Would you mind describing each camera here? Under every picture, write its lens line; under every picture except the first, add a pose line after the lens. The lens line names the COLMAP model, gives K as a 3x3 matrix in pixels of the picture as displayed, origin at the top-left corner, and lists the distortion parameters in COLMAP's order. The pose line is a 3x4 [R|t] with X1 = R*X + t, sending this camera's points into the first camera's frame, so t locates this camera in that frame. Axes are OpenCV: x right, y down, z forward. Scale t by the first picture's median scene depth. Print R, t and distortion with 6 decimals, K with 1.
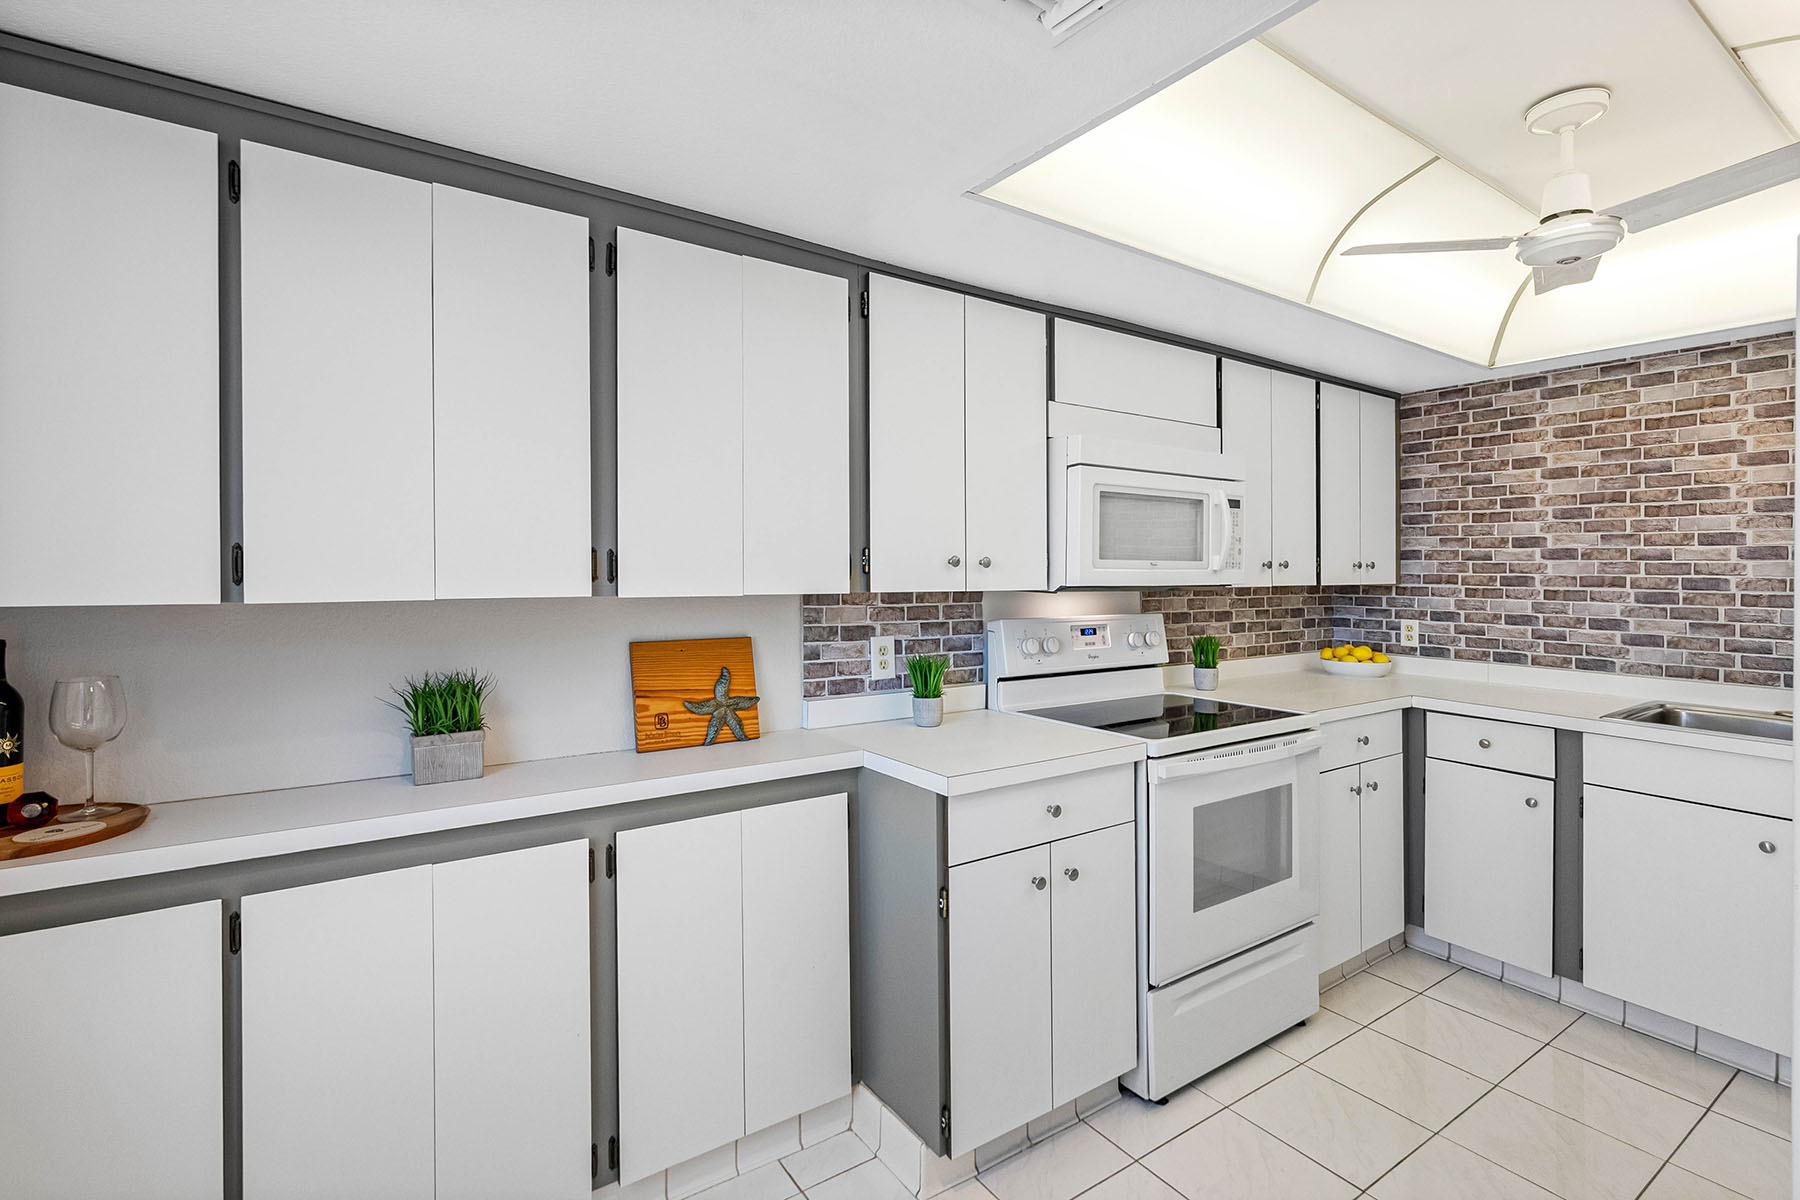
lens RADIAL K [[821.1, 0, 896.6], [0, 821.1, 573.6], [0, 0, 1]] dist [-0.001530, 0.001223]
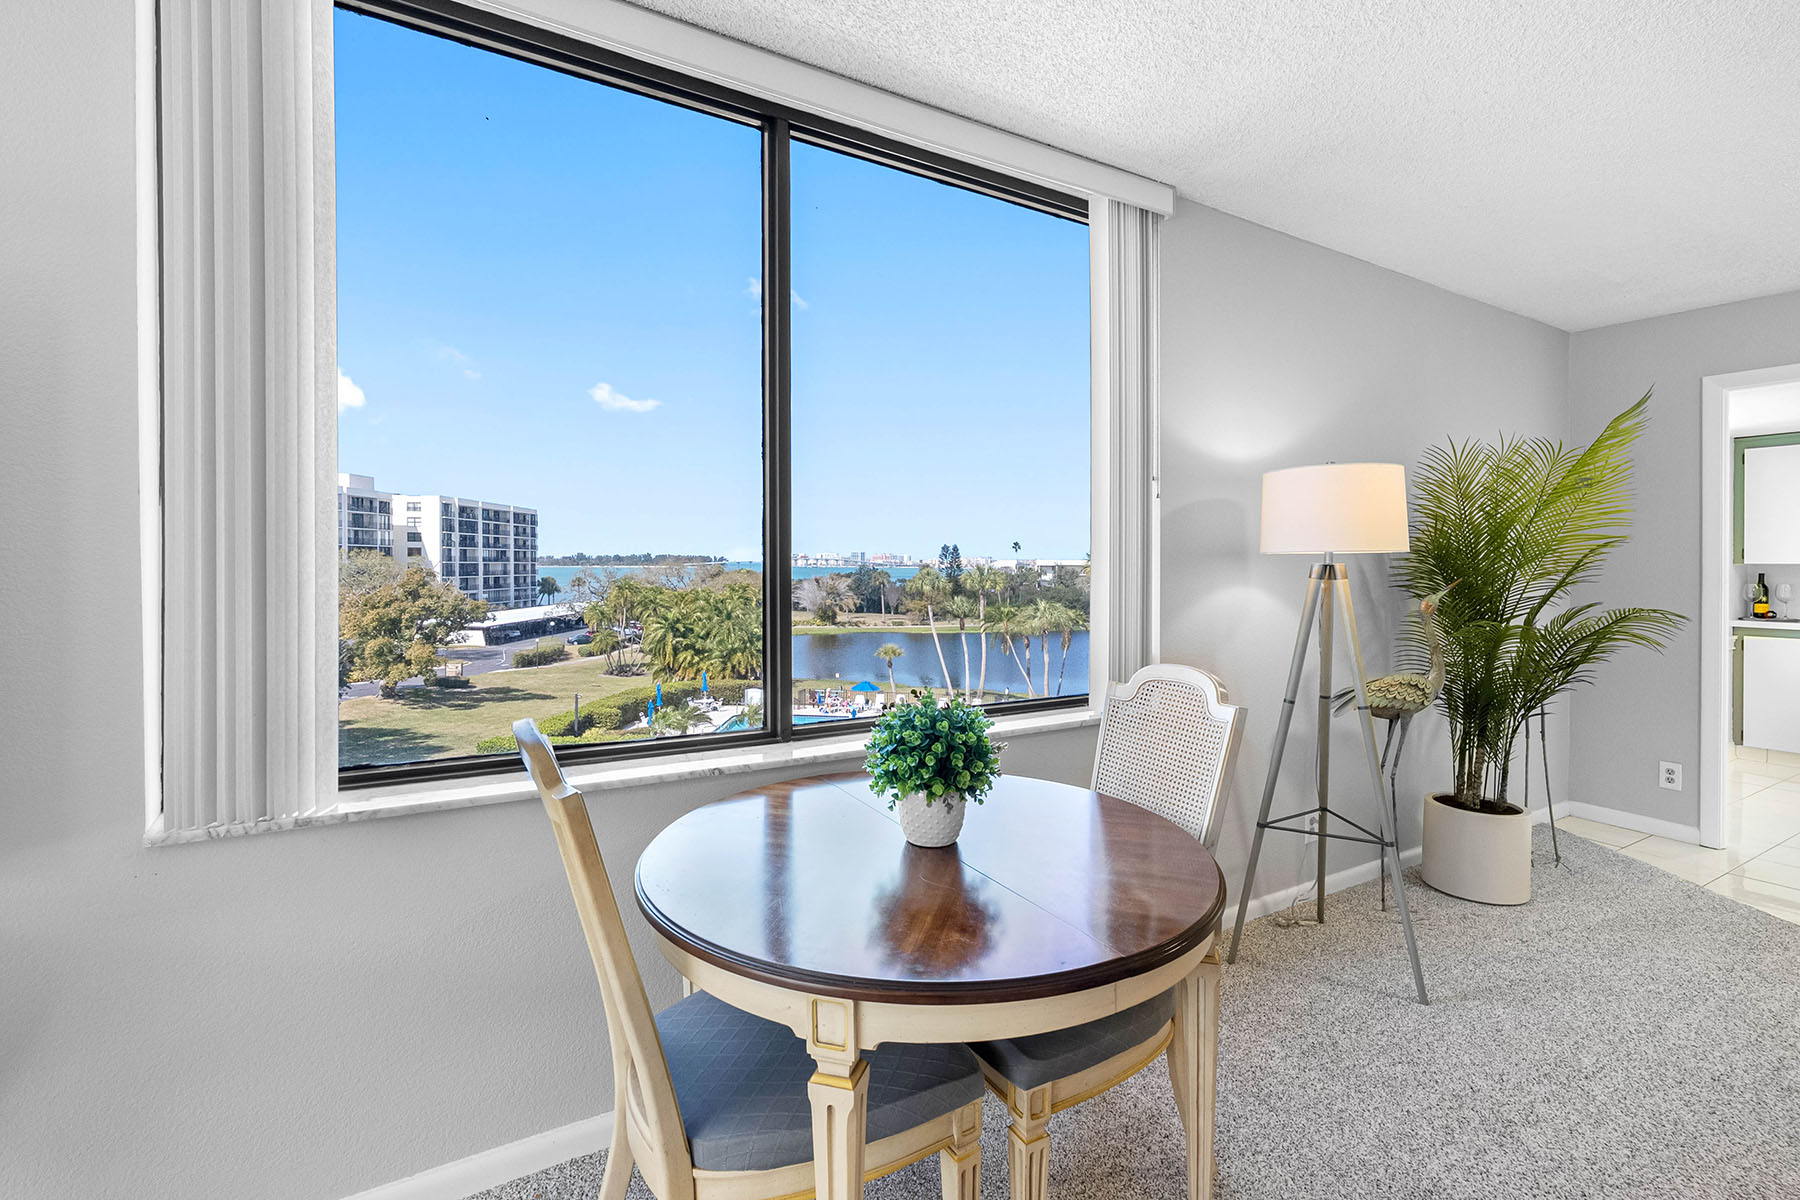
lens RADIAL K [[817.1, 0, 923.4], [0, 817.1, 576.7], [0, 0, 1]] dist [0.004402, 0.000853]
pose [[-0.051649, 0.005518, -0.998650, 1.675761], [-0.004565, 0.999973, 0.005761, 0.047730], [0.998655, 0.004856, -0.051622, -1.547418]]
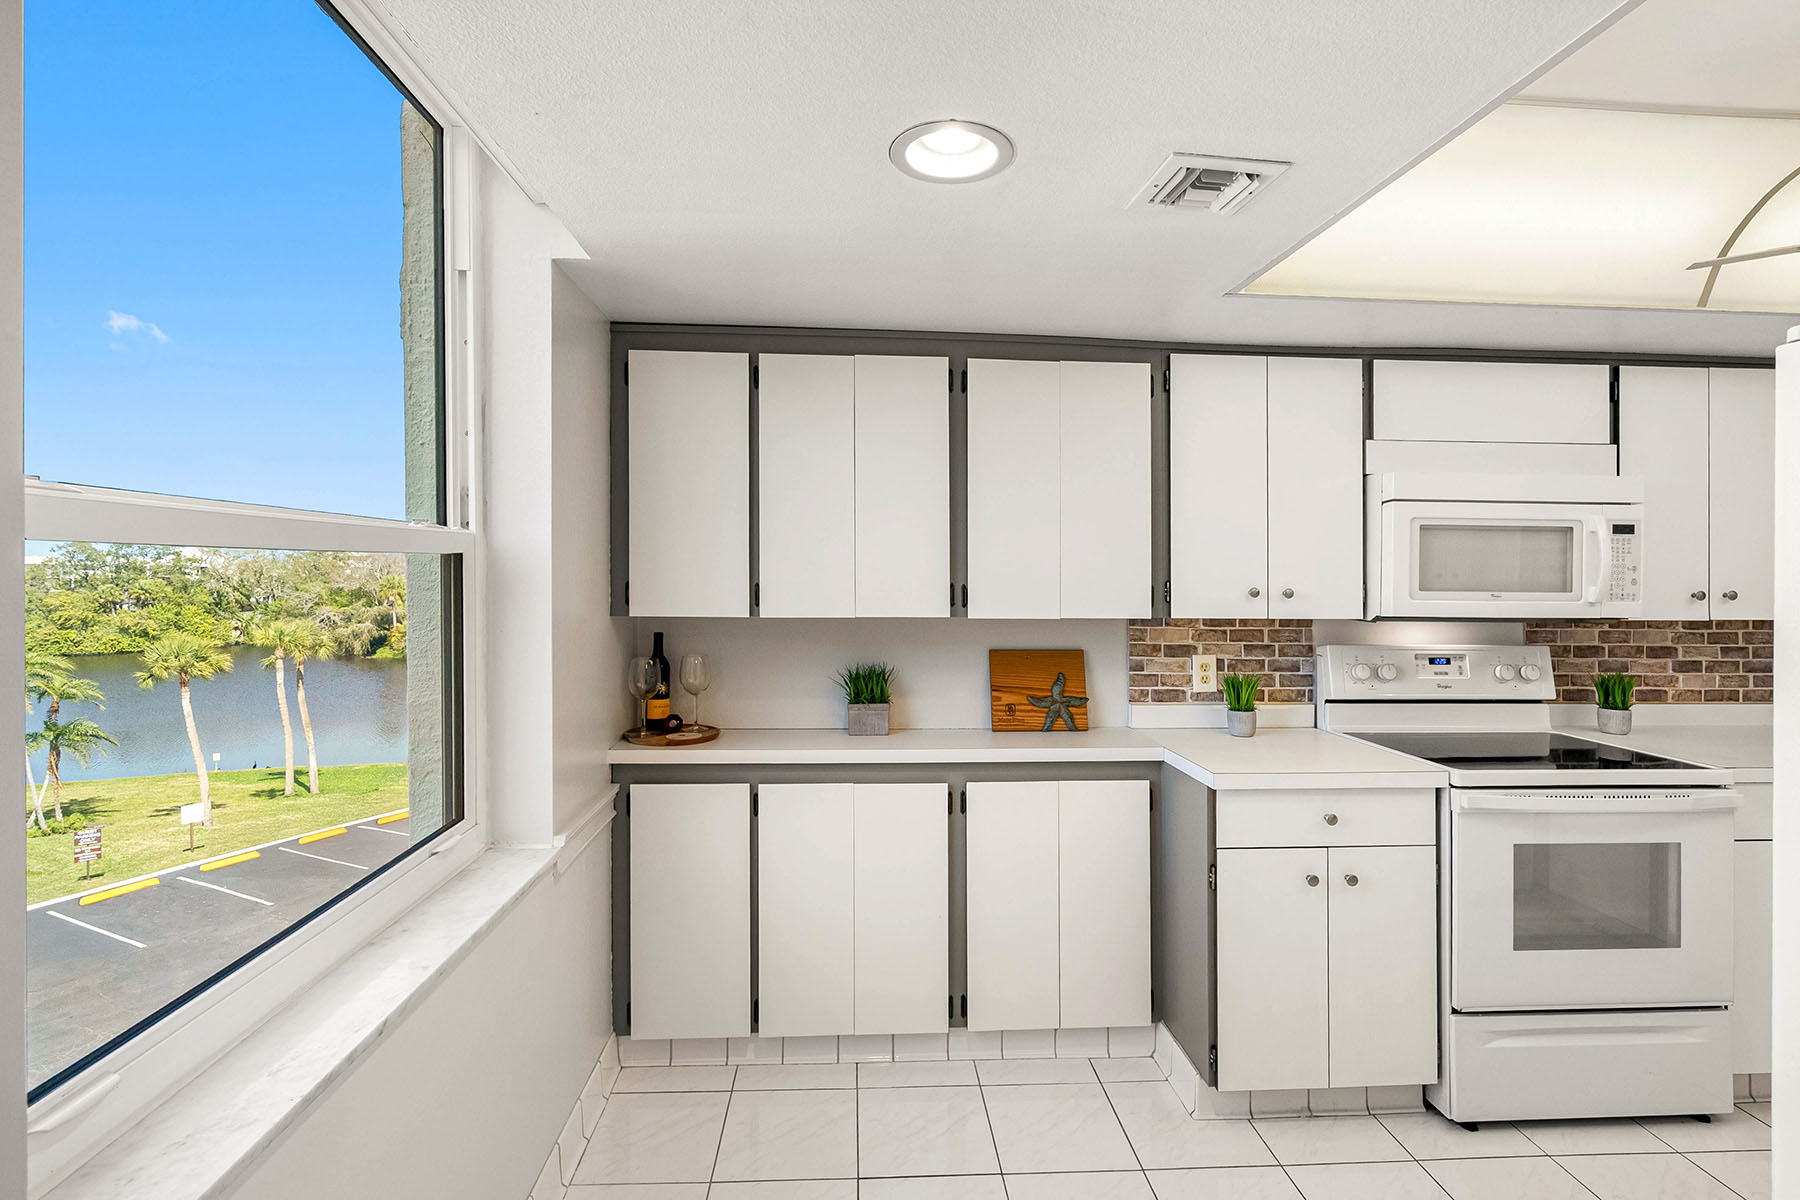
lens RADIAL K [[824.3, 0, 909.6], [0, 824.3, 585.4], [0, 0, 1]] dist [0.000931, 0.000504]
pose [[0.863348, 0.009515, -0.504518, 0.188157], [-0.006871, 0.999951, 0.007100, -0.023613], [0.504561, -0.002663, 0.863372, -0.183839]]
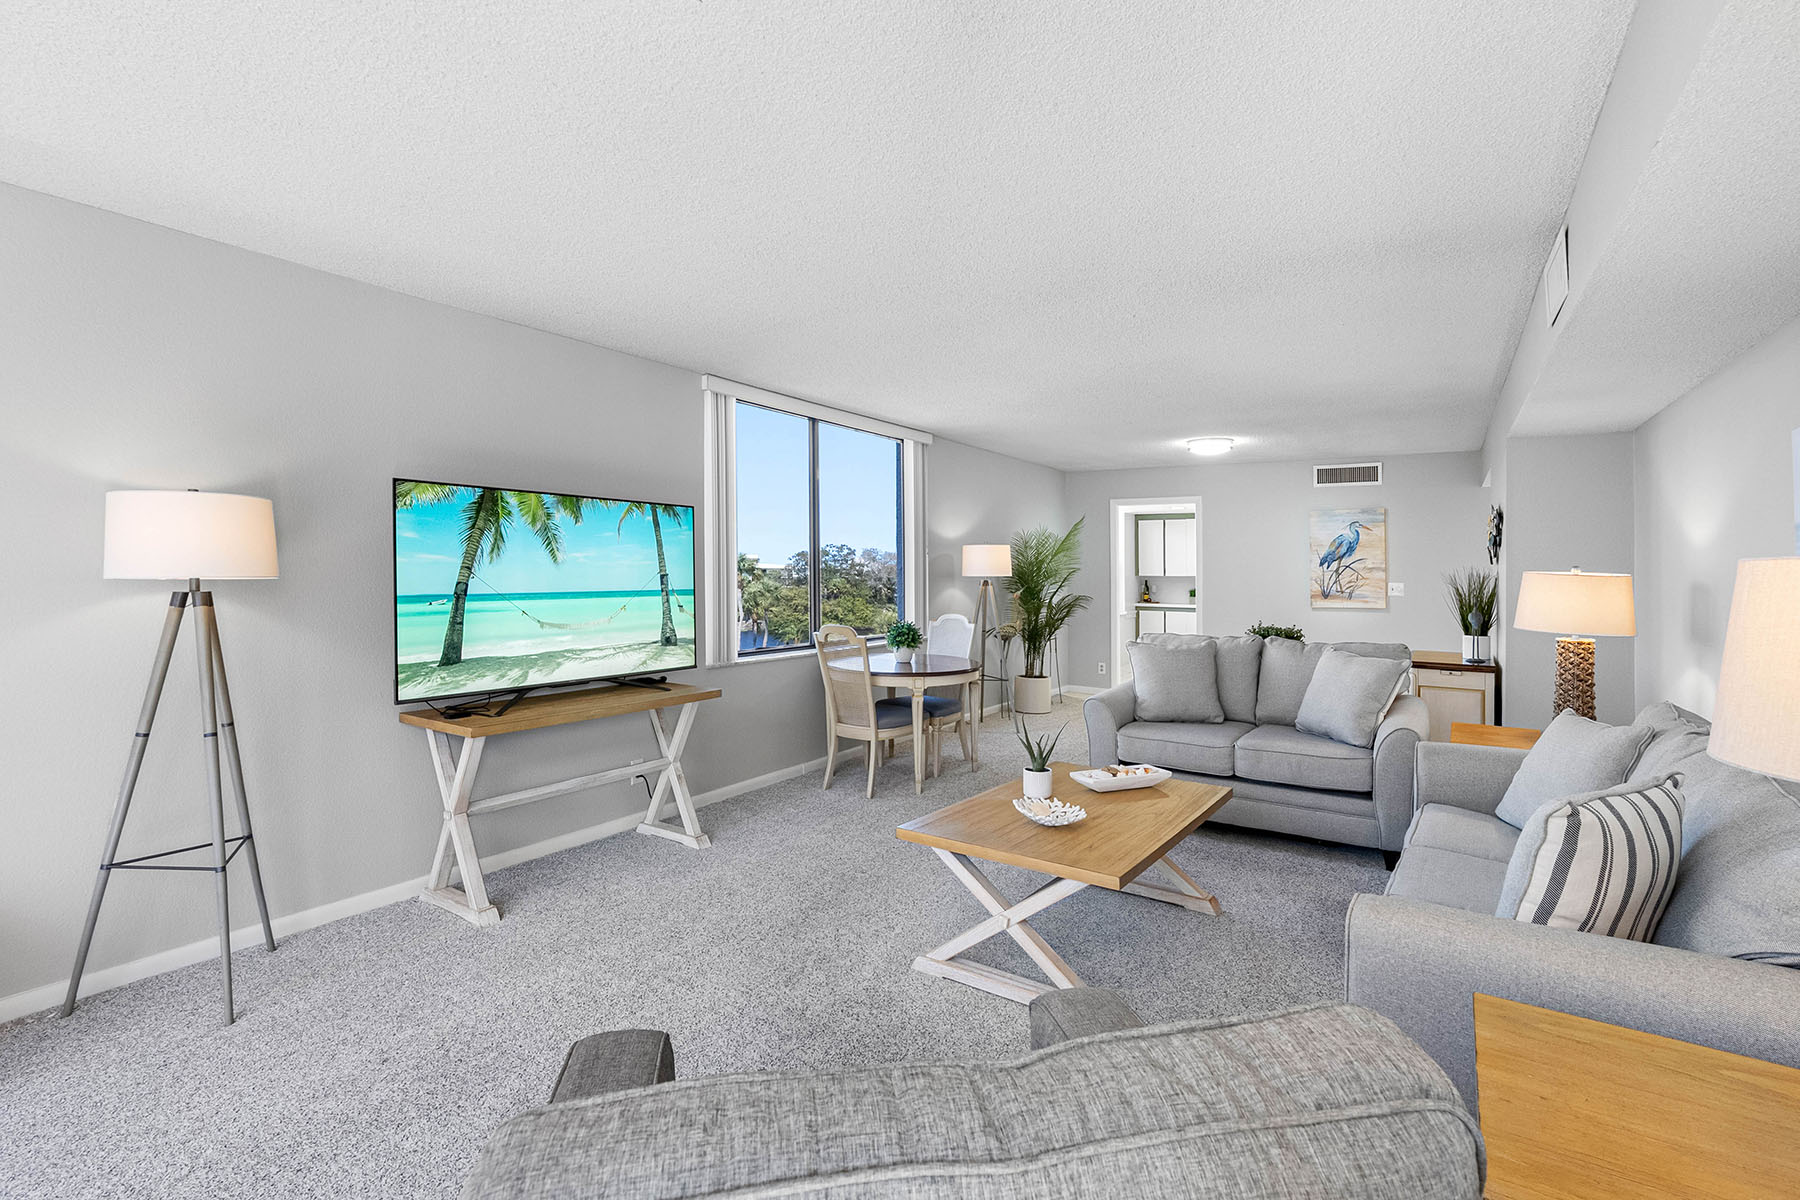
lens RADIAL K [[840.4, 0, 903.7], [0, 840.4, 563.4], [0, 0, 1]] dist [0.002966, 0.001719]
pose [[0.383530, -0.012419, -0.923445, 3.092601], [-0.003007, 0.999887, -0.014696, 0.021727], [0.923523, 0.008413, 0.383450, -2.411501]]
